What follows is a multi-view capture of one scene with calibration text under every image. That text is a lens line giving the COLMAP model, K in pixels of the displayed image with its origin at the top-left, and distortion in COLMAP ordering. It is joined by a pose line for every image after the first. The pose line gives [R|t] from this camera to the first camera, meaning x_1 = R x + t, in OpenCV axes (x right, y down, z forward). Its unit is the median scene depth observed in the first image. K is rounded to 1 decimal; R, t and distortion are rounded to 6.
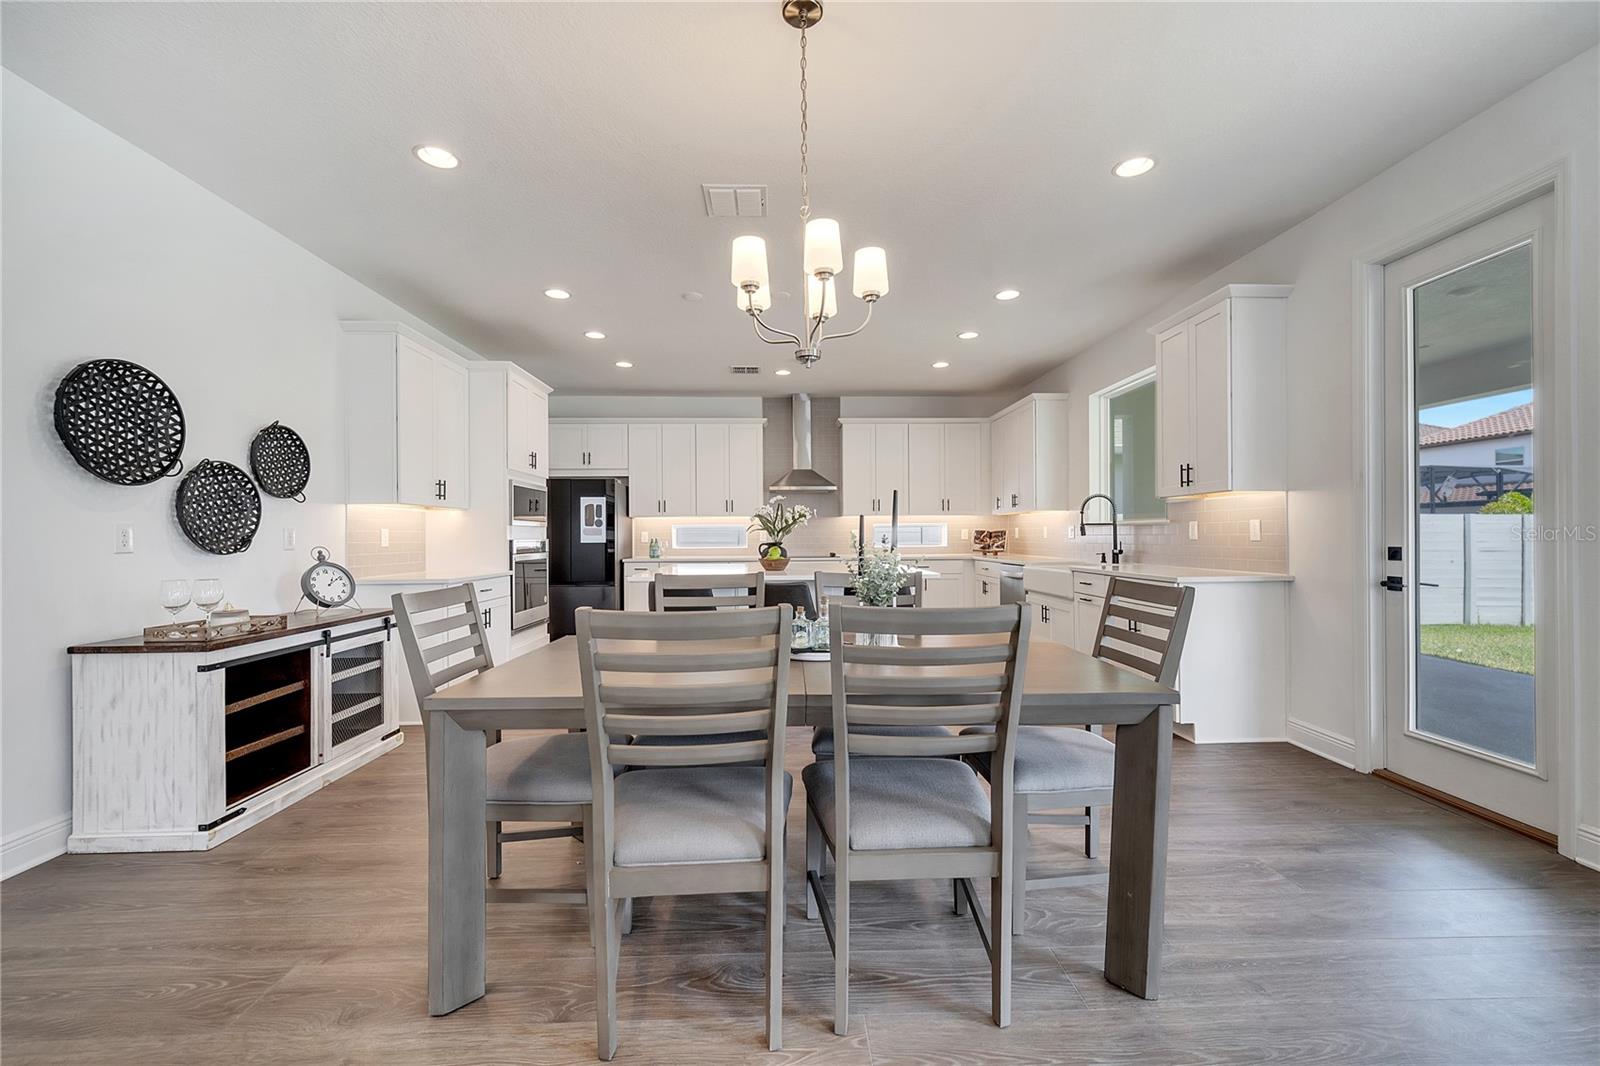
lens RADIAL K [[654.2, 0, 801.0], [0, 654.2, 535.4], [0, 0, 1]] dist [0.004011, -0.000426]
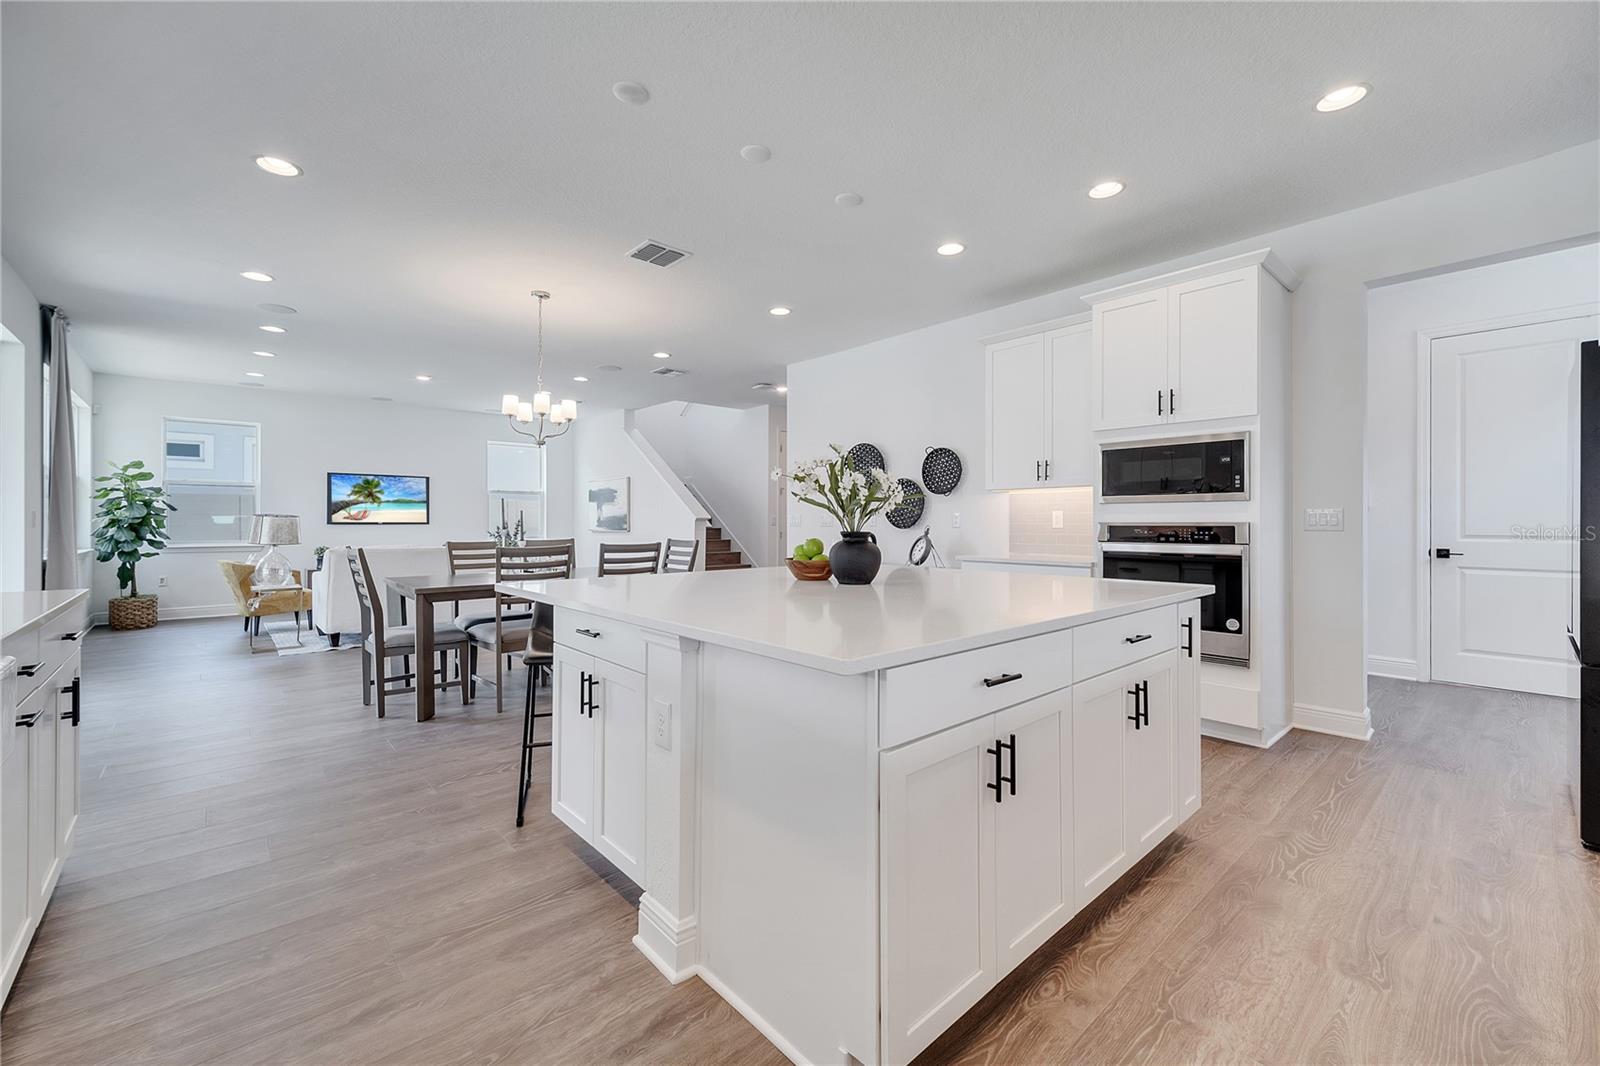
lens RADIAL K [[662.2, 0, 799.9], [0, 662.2, 536.2], [0, 0, 1]] dist [0.003317, -0.000056]
pose [[-0.765199, 0.019824, -0.643488, 0.293253], [0.006954, 0.999722, 0.022529, 0.002081], [0.643756, 0.012765, -0.765124, 1.179861]]
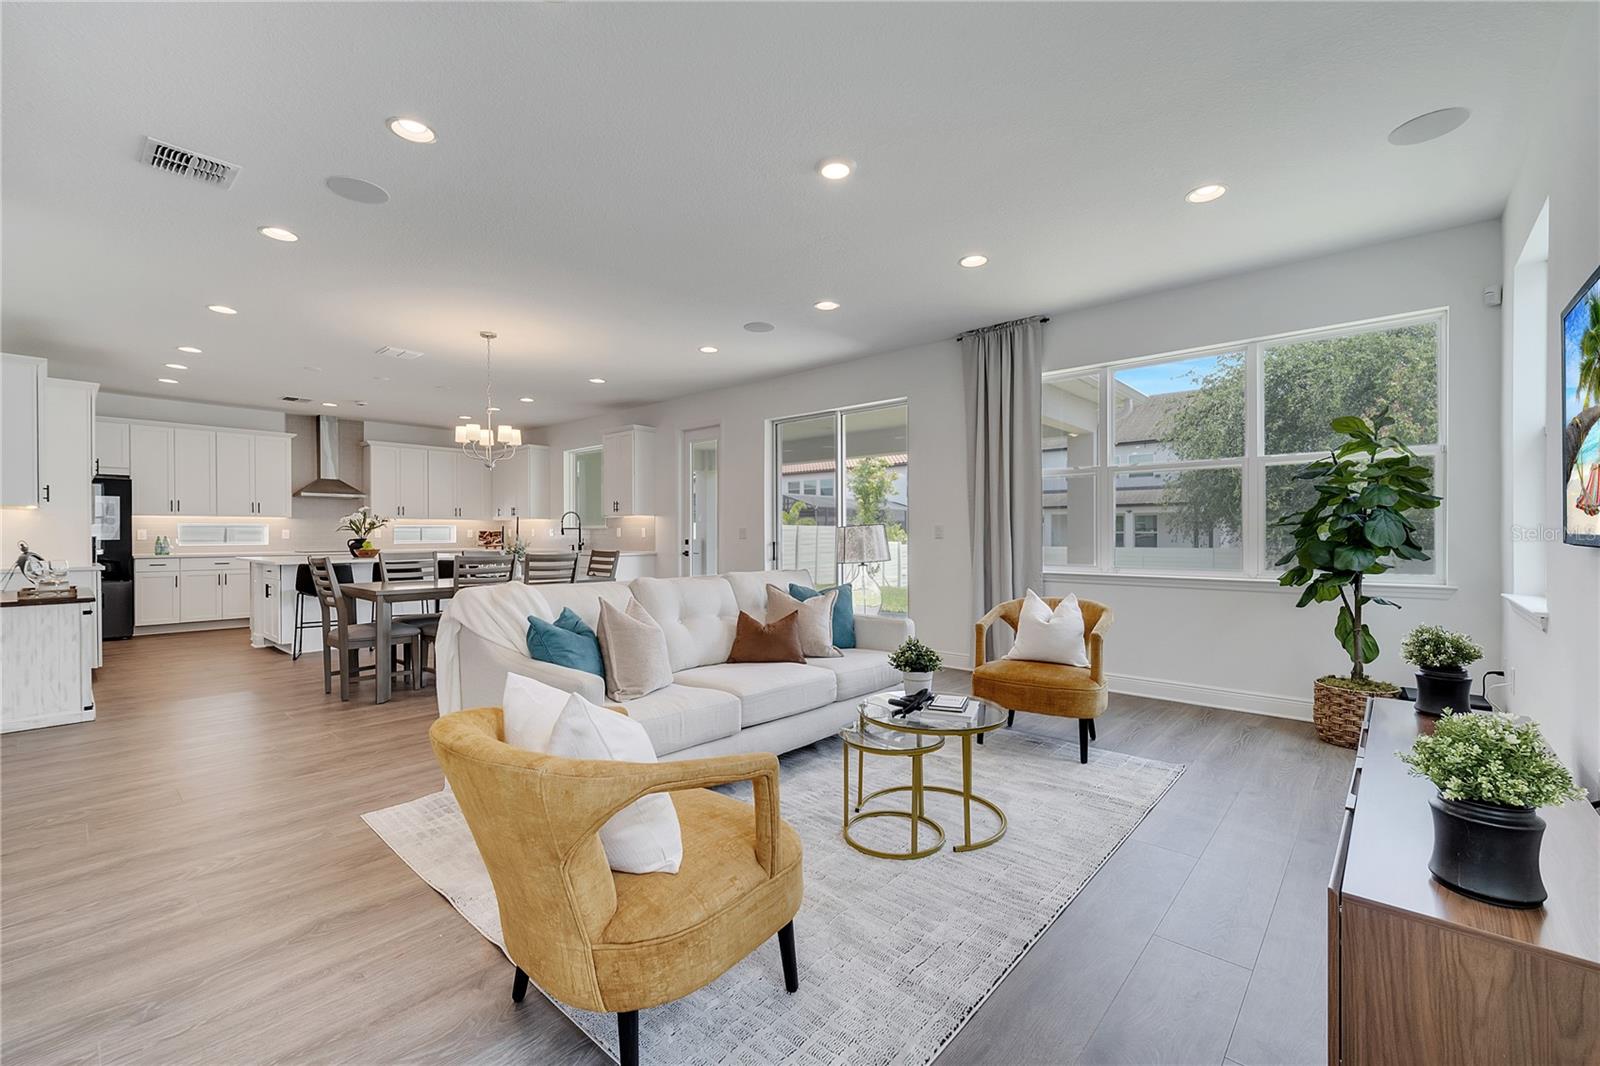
lens RADIAL K [[662.2, 0, 799.9], [0, 662.2, 536.2], [0, 0, 1]] dist [0.003317, -0.000056]
pose [[0.690698, 0.002638, 0.723138, -0.370856], [-0.003694, 0.999993, -0.000120, 0.001809], [-0.723134, -0.002588, 0.690703, -0.613233]]
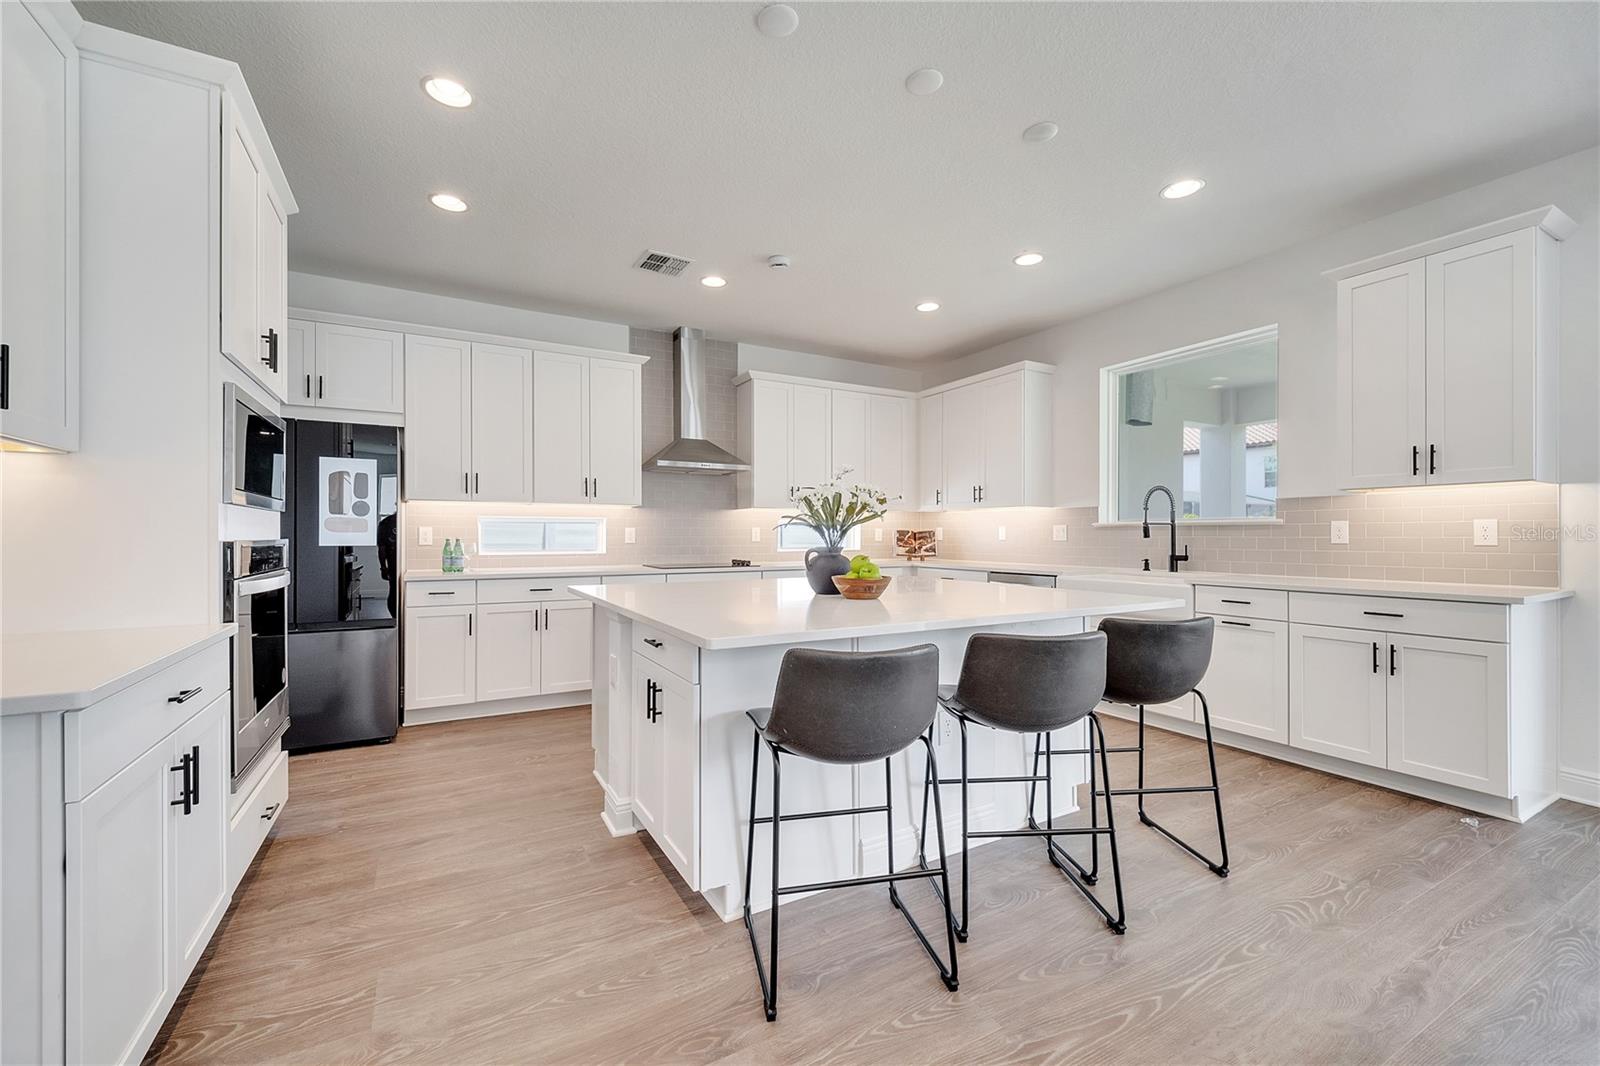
lens RADIAL K [[654.2, 0, 801.0], [0, 654.2, 535.4], [0, 0, 1]] dist [0.004011, -0.000426]
pose [[0.888397, 0.006605, 0.459029, -0.278932], [-0.005964, 0.999978, -0.002846, 0.002407], [-0.459037, -0.000209, 0.888417, 0.440112]]
